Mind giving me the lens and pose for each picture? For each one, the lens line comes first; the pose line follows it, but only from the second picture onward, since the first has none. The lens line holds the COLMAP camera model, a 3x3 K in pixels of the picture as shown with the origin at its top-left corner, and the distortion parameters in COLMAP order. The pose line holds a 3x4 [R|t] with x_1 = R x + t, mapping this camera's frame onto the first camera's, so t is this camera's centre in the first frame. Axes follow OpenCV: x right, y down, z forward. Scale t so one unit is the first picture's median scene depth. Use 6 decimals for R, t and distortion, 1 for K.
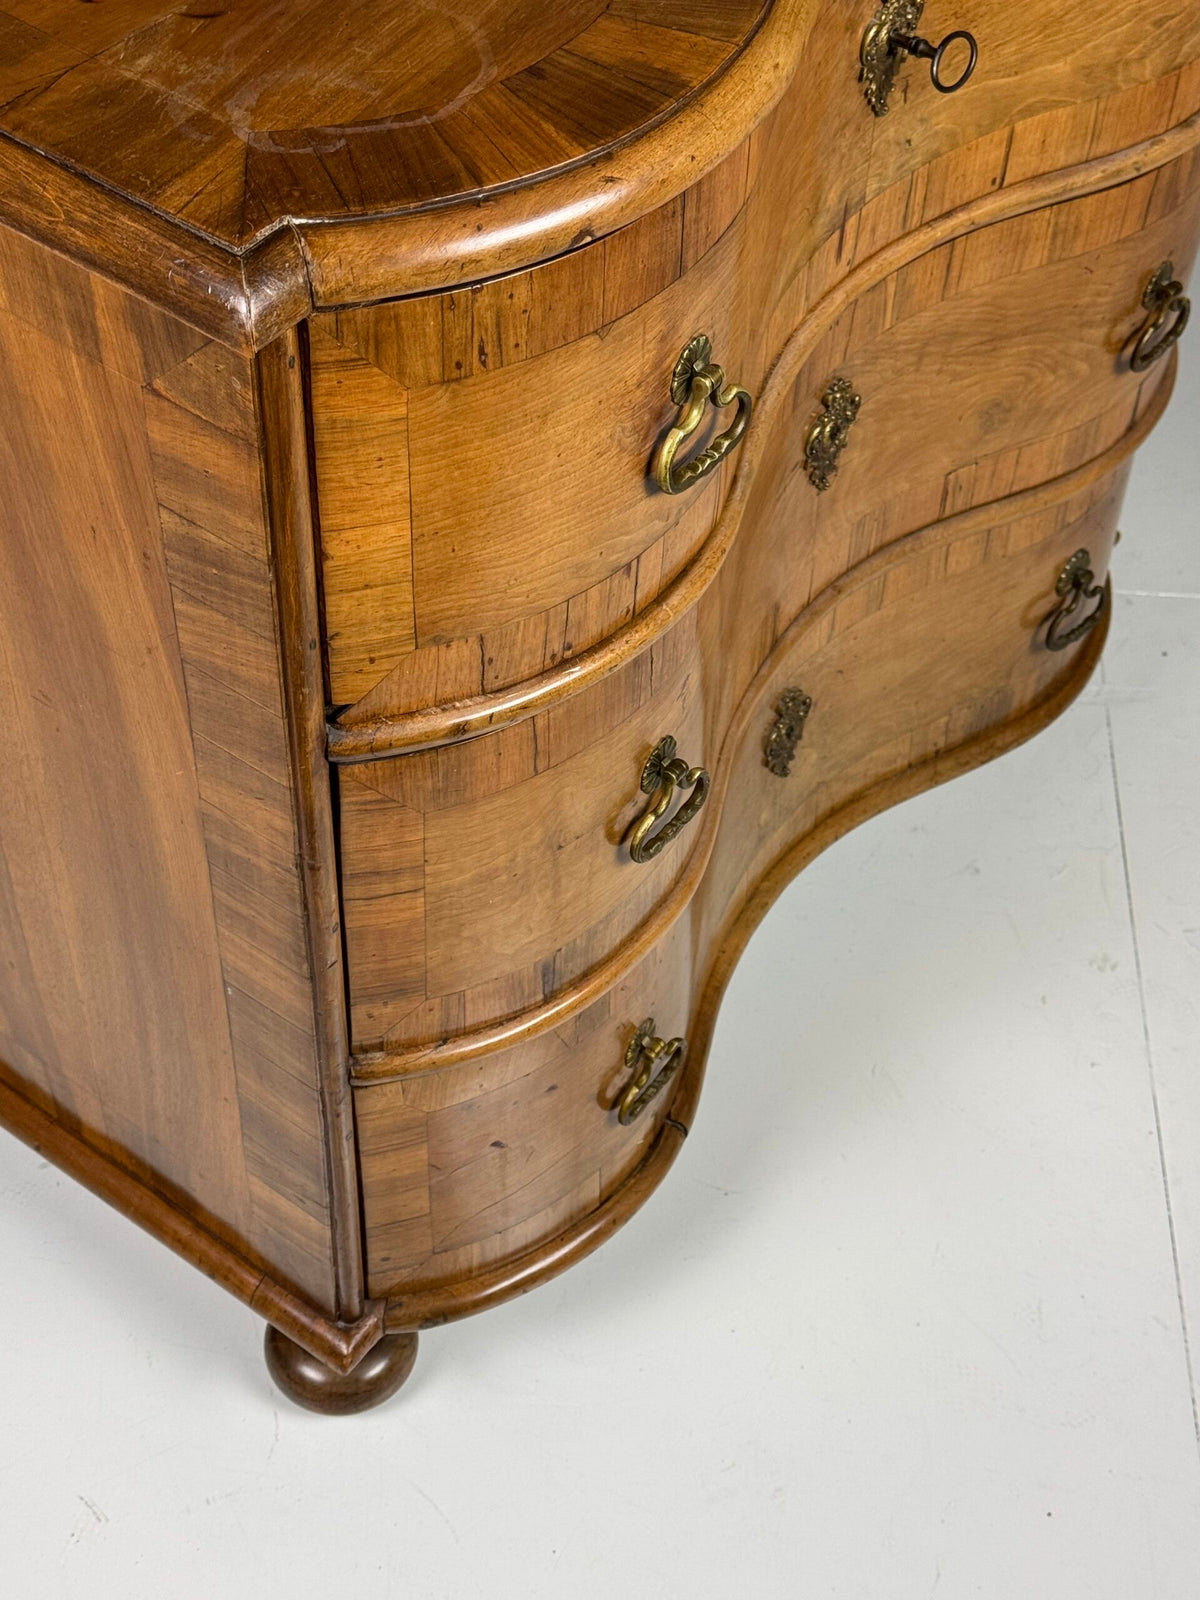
lens RADIAL K [[2321.9, 0, 590.4], [0, 2321.9, 813.8], [0, 0, 1]] dist [0.133666, 0.000000]
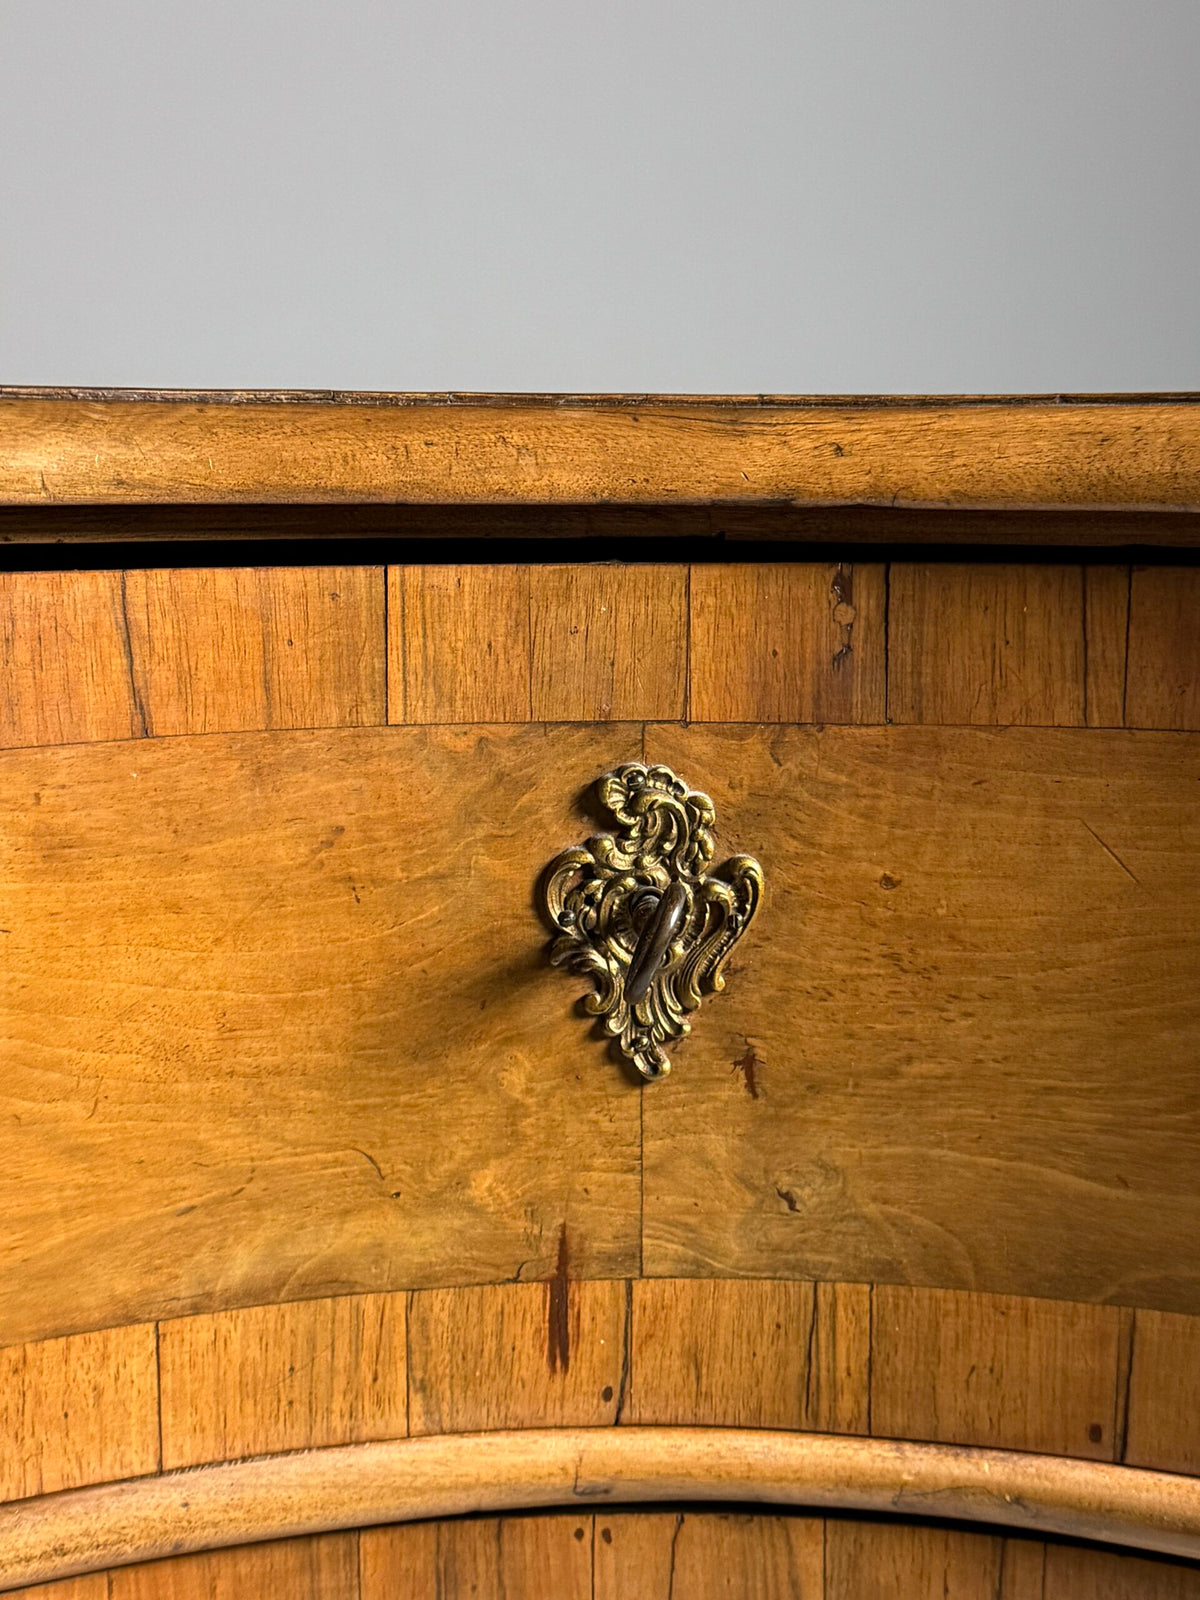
lens RADIAL K [[2161.3, 0, 610.7], [0, 2161.3, 788.1], [0, 0, 1]] dist [0.108618, 0.000000]
pose [[0.630421, 0.108412, -0.768646, 0.492280], [-0.562184, 0.746568, -0.355789, -0.194689], [0.535275, 0.656417, 0.531599, 0.785959]]
